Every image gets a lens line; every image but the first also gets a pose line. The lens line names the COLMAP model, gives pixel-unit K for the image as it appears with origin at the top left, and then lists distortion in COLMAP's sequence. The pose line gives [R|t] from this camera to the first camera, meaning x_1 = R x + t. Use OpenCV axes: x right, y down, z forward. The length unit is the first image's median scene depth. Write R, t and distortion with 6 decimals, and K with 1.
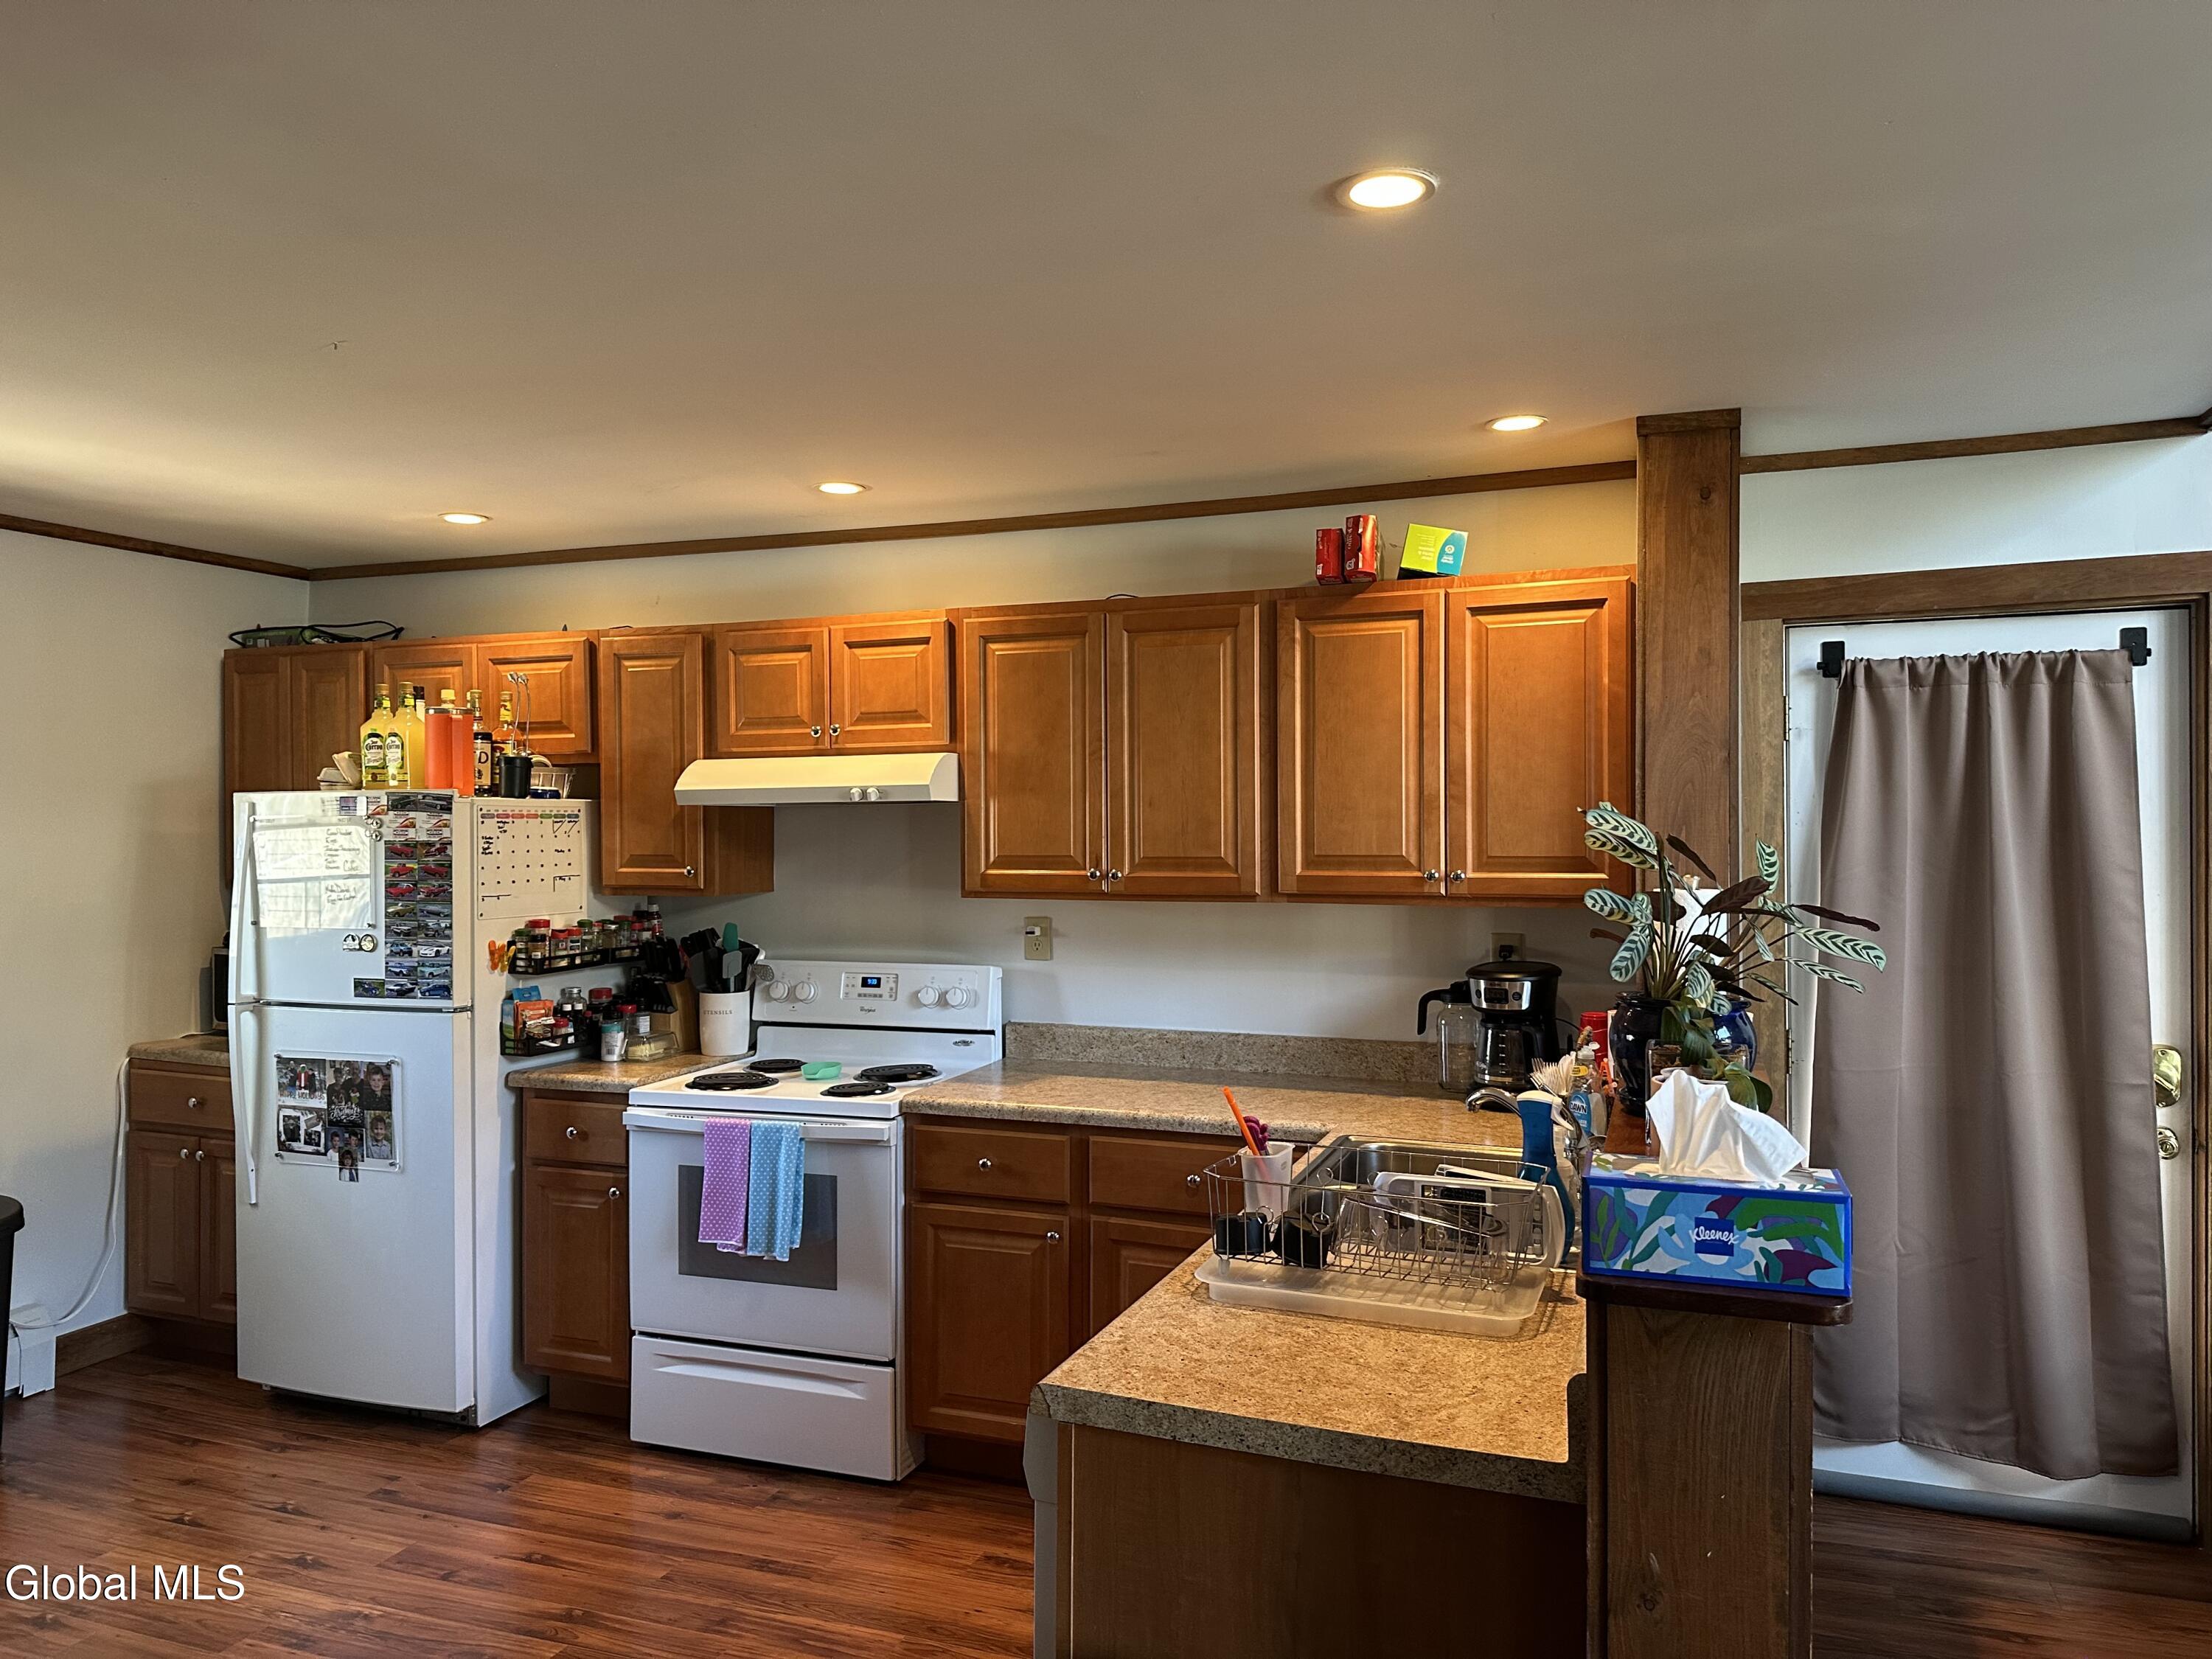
lens RADIAL K [[1531.7, 0, 1106.0], [0, 1531.7, 829.5], [0, 0, 1]] dist [0.092726, -0.163334]
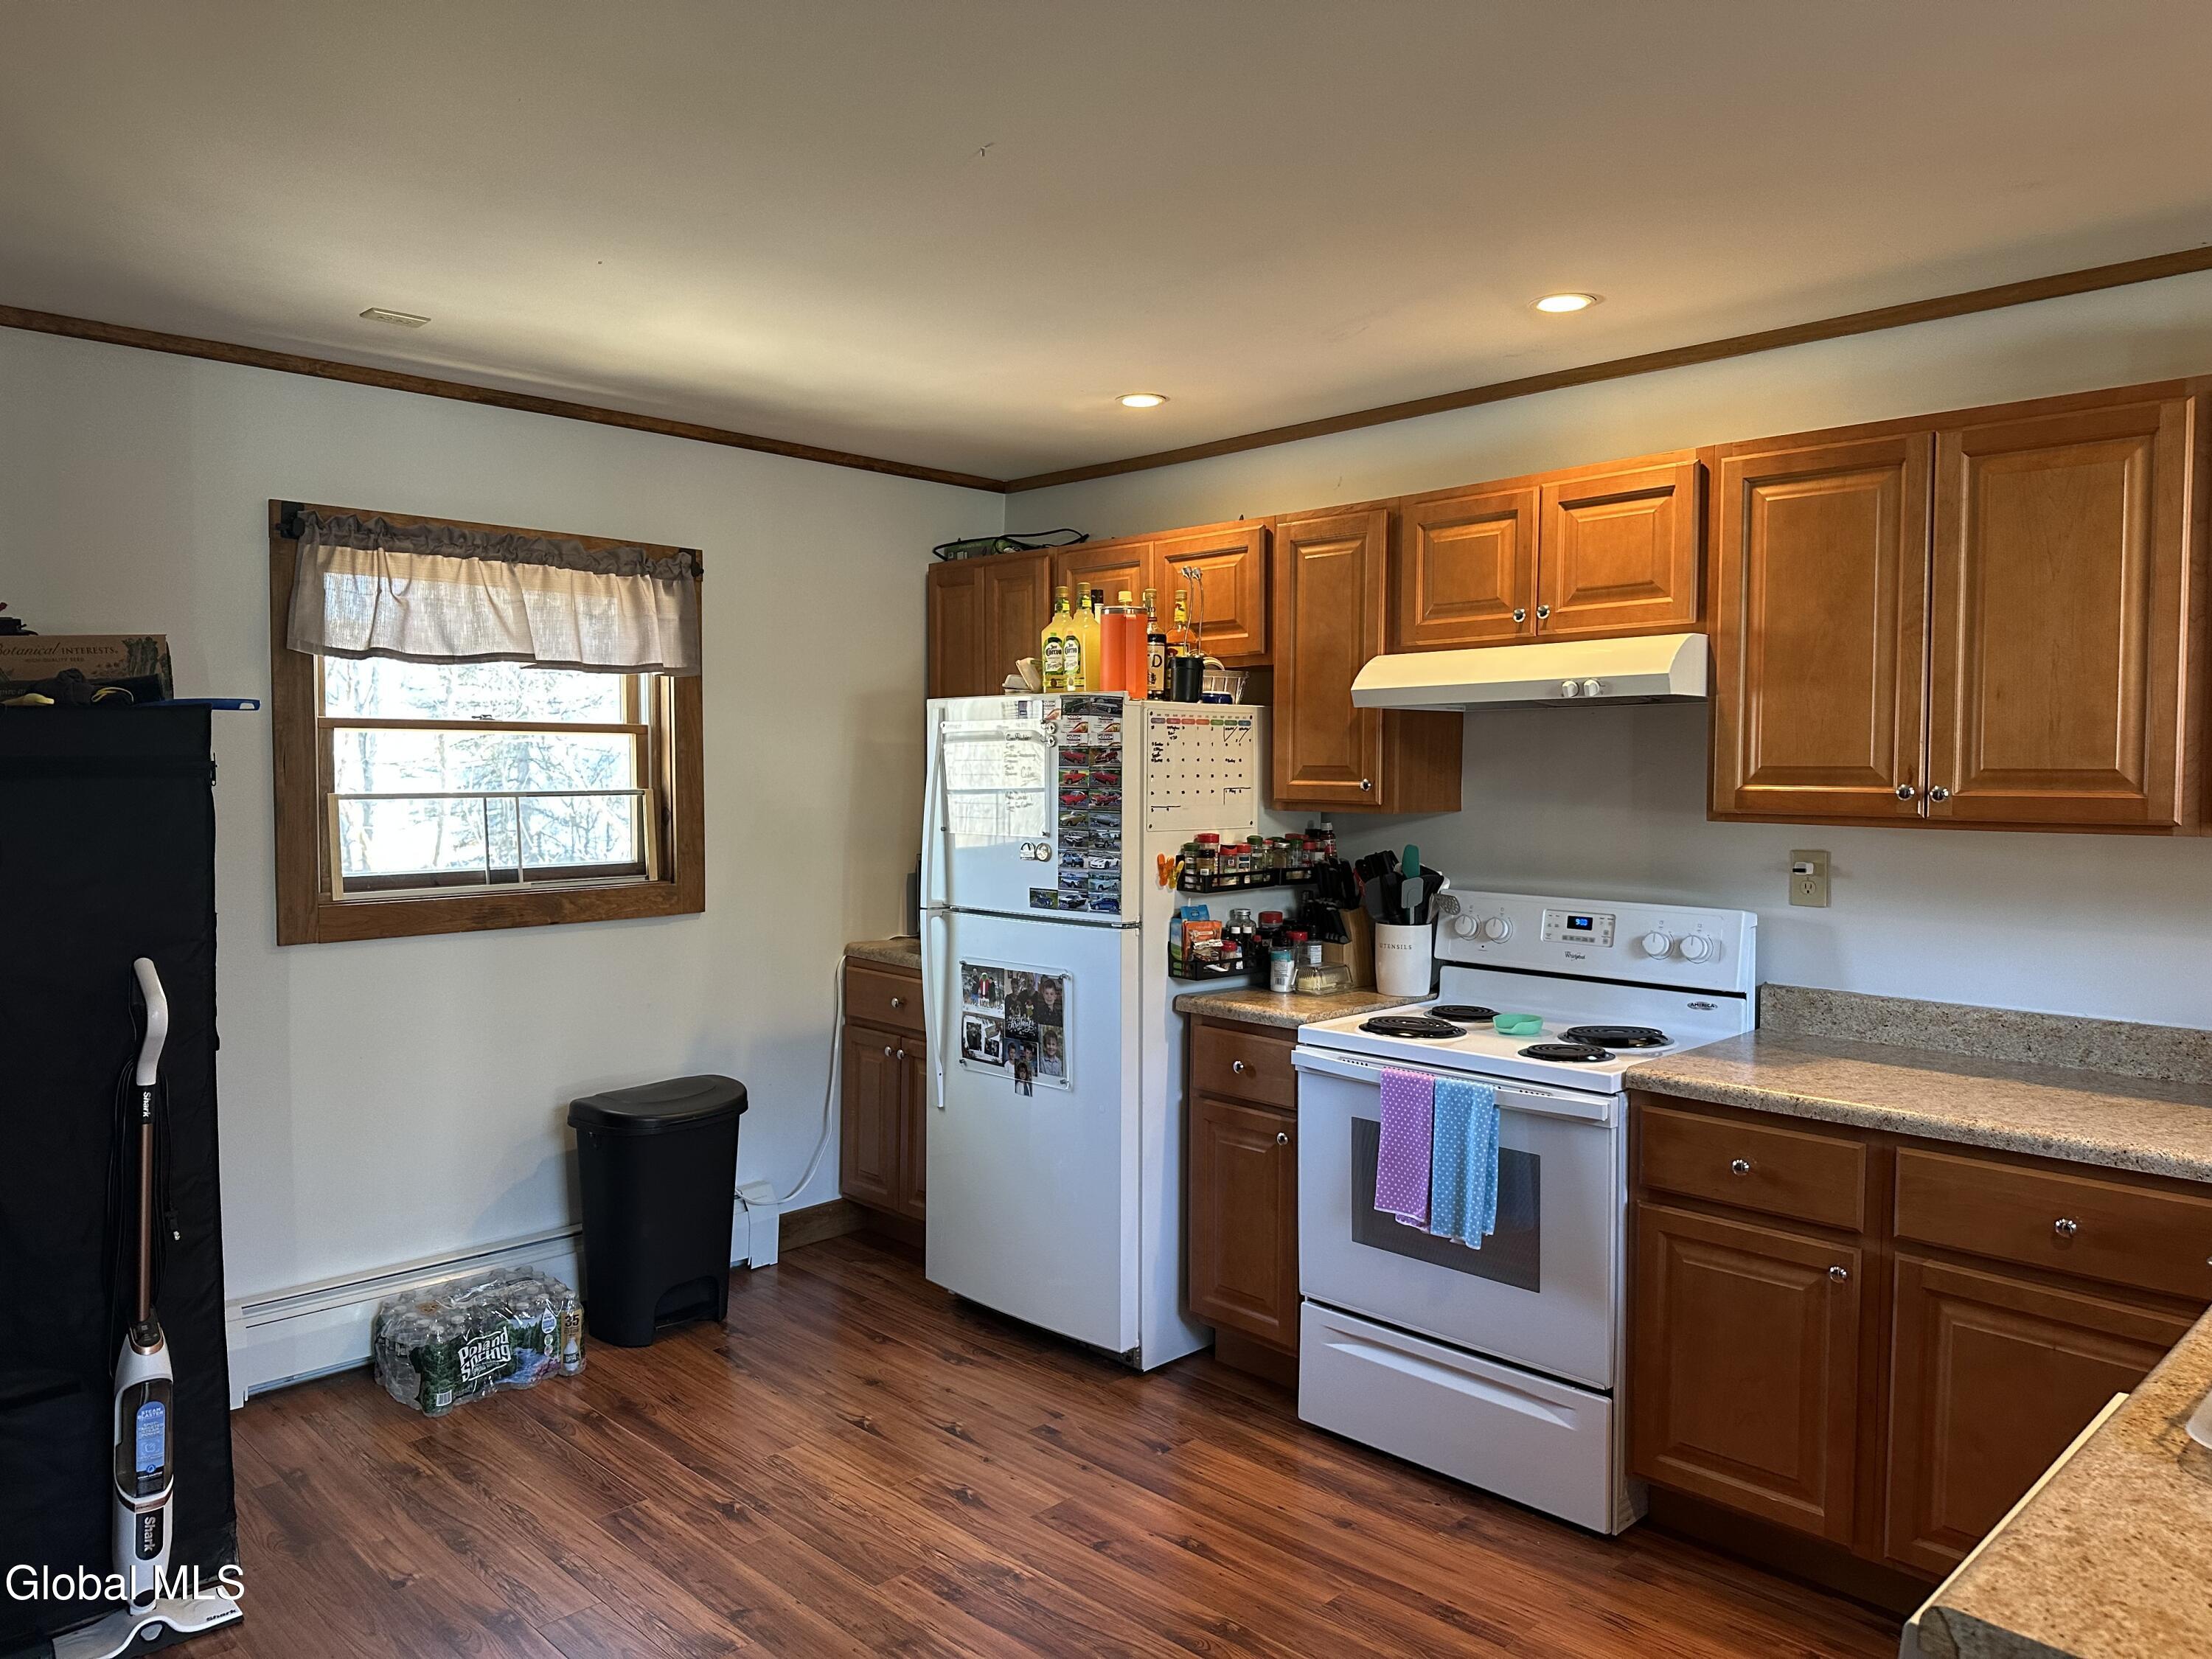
lens RADIAL K [[1546.1, 0, 1120.6], [0, 1546.1, 814.7], [0, 0, 1]] dist [0.145973, -0.205023]
pose [[0.911966, 0.024160, -0.409553, -0.037255], [-0.011825, 0.999398, 0.032623, 0.018116], [0.410095, -0.024908, 0.911703, 0.141798]]
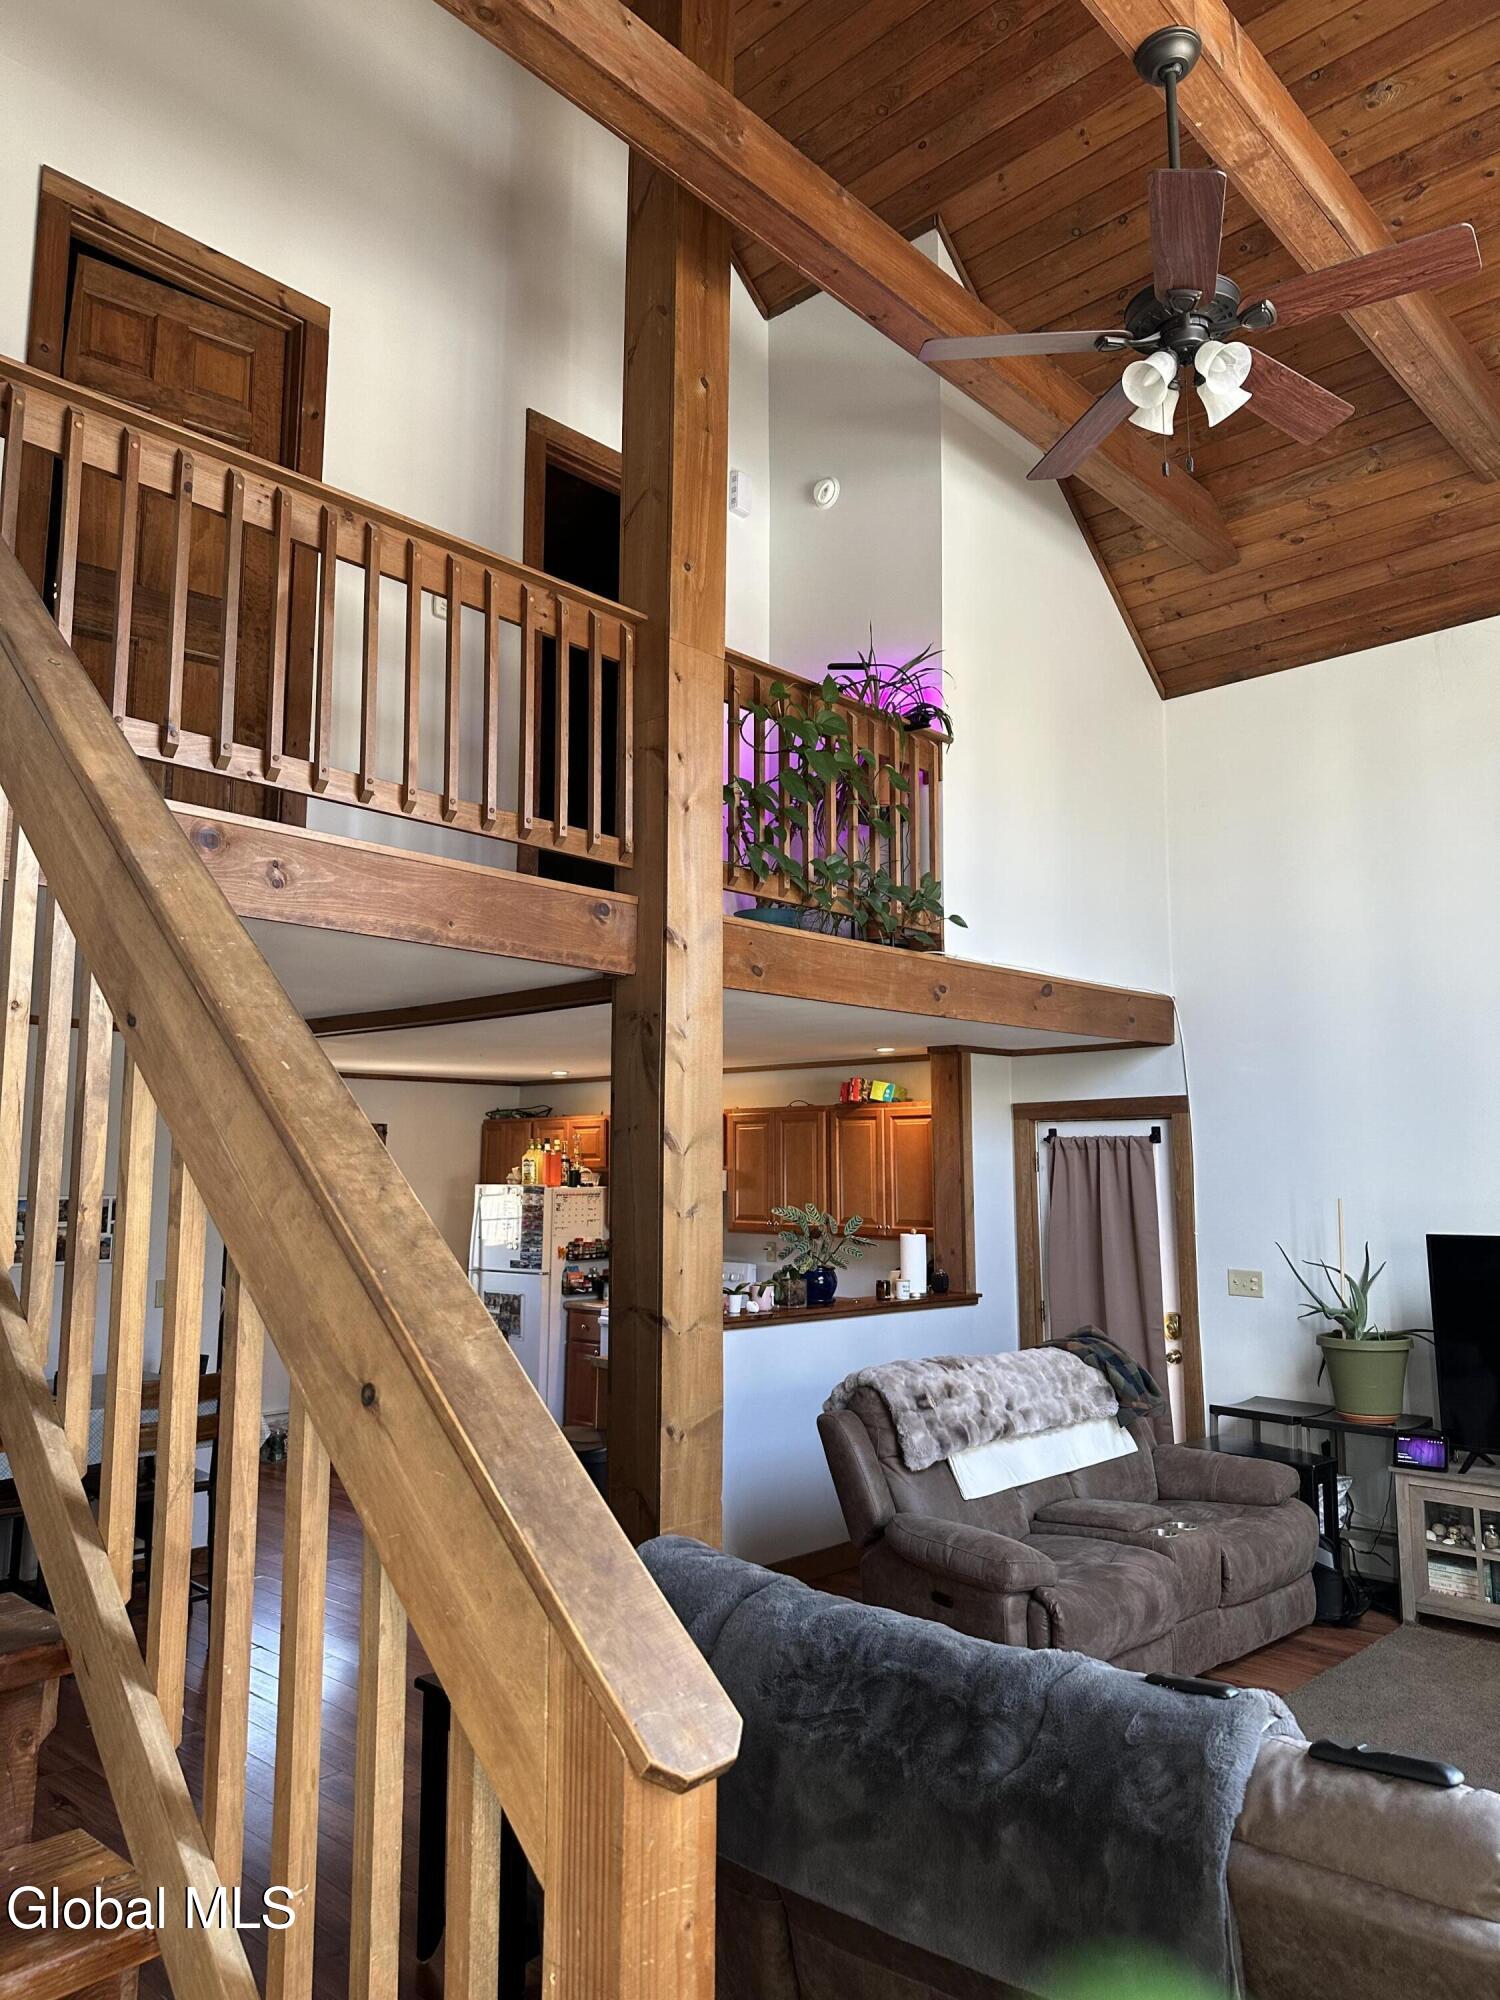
lens RADIAL K [[1384.9, 0, 796.4], [0, 1384.9, 993.6], [0, 0, 1]] dist [0.092726, -0.163334]
pose [[0.932984, -0.039081, -0.357790, 0.784866], [-0.008648, 0.991366, -0.130836, -0.041519], [0.359814, 0.125162, 0.924591, -0.989464]]
